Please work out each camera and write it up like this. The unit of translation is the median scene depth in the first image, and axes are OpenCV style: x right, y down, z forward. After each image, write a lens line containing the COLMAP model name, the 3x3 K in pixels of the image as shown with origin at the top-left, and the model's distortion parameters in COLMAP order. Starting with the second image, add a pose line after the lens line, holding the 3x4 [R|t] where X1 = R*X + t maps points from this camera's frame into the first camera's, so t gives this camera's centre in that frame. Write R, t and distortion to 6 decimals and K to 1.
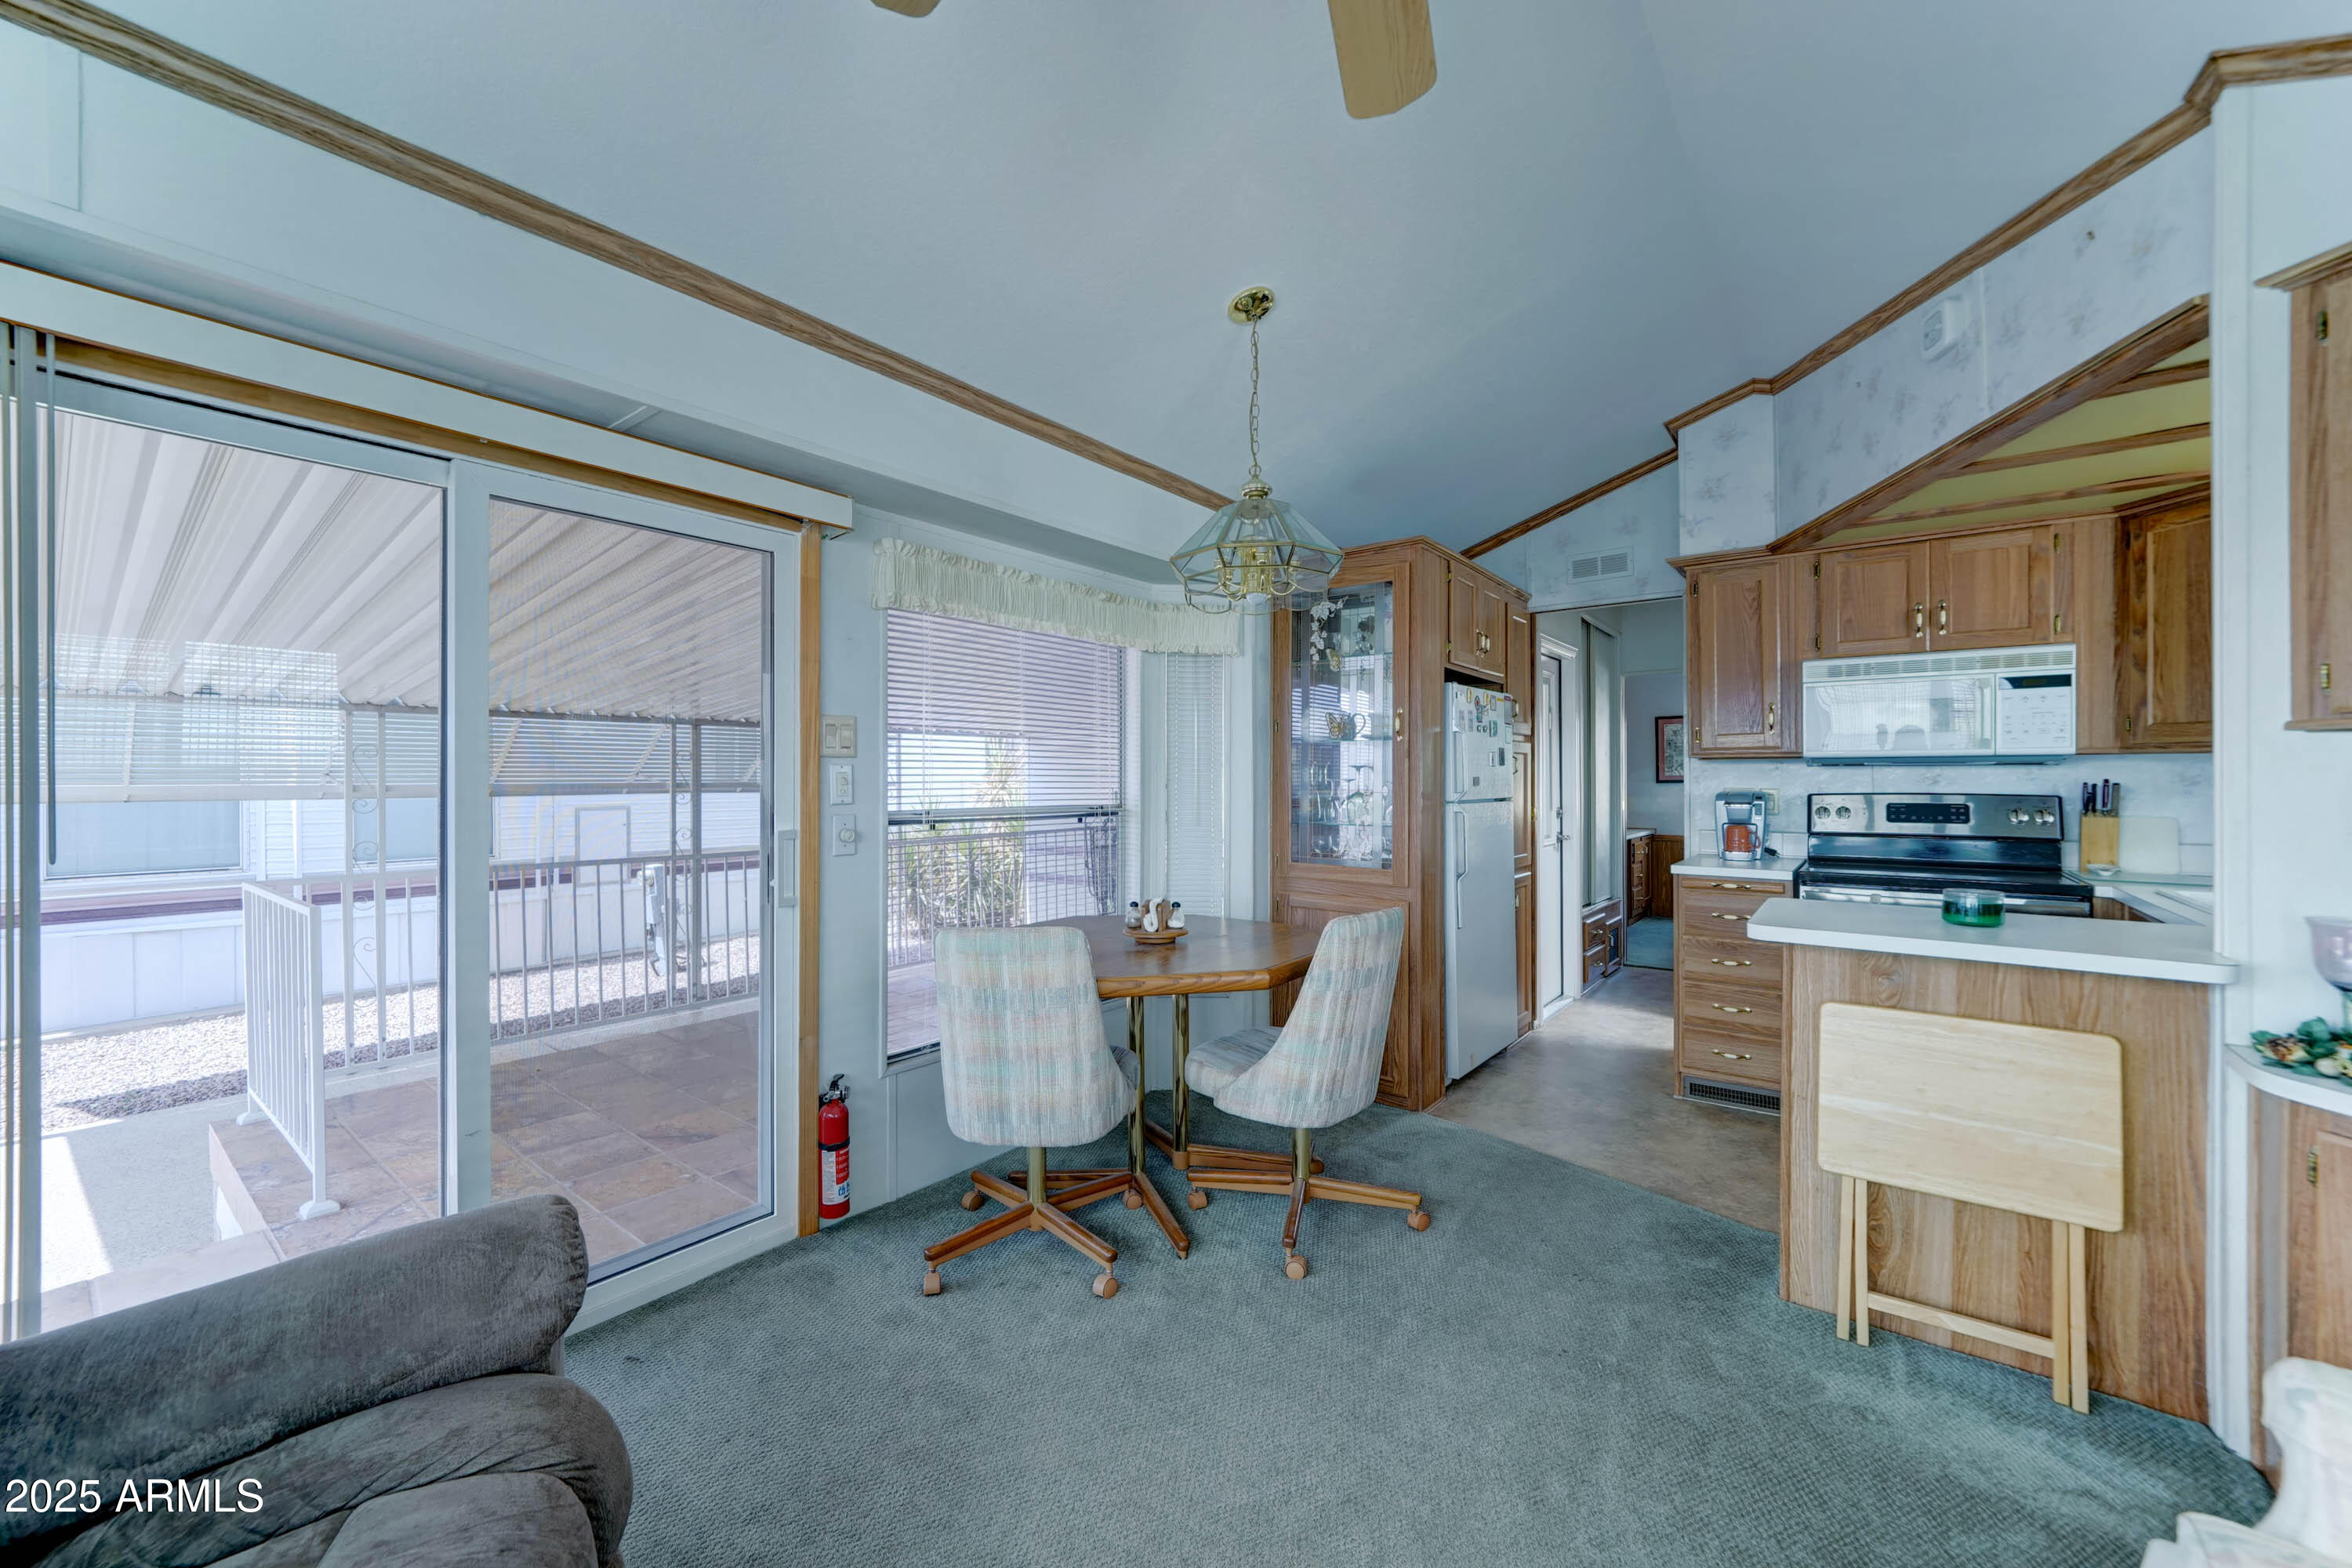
lens RADIAL K [[931.5, 0, 1160.8], [0, 931.5, 773.4], [0, 0, 1]] dist [-0.000475, 0.000086]
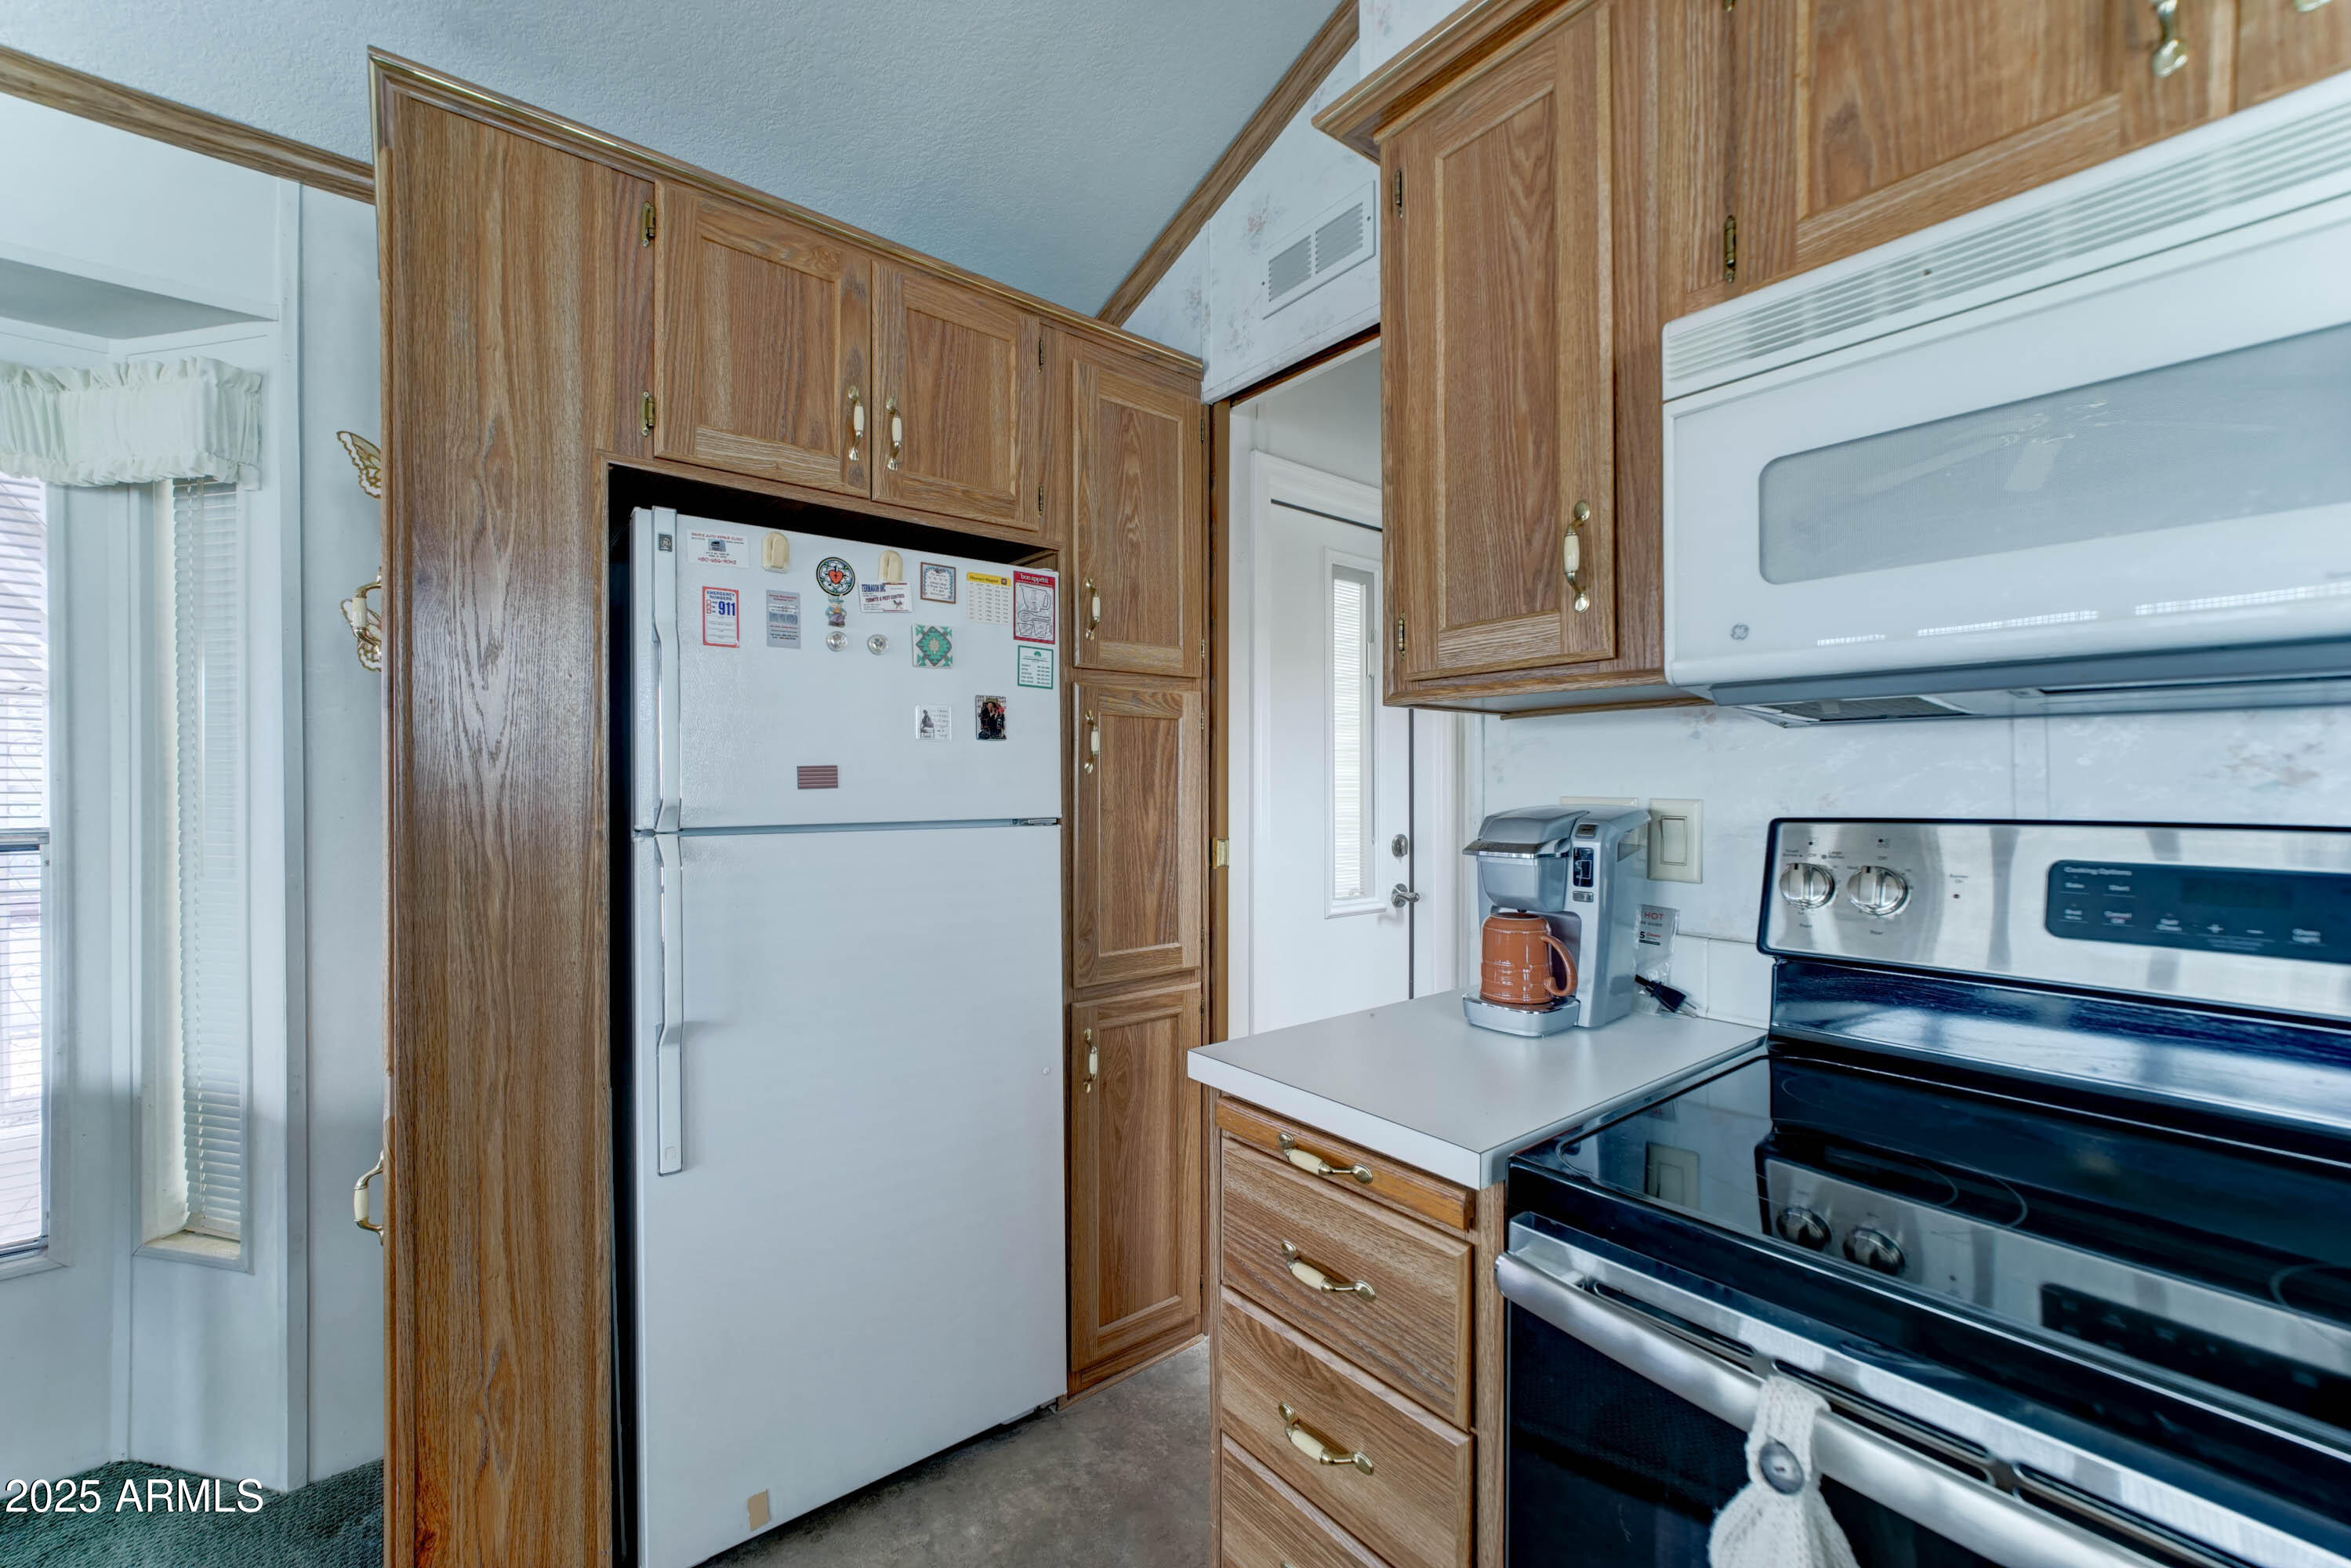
lens RADIAL K [[940.9, 0, 1175.5], [0, 940.9, 784.0], [0, 0, 1]] dist [0.000518, 0.000099]
pose [[0.976420, -0.001248, -0.215875, 0.593056], [0.003131, 0.999960, 0.008384, 0.008139], [0.215856, -0.008863, 0.976385, 0.686439]]
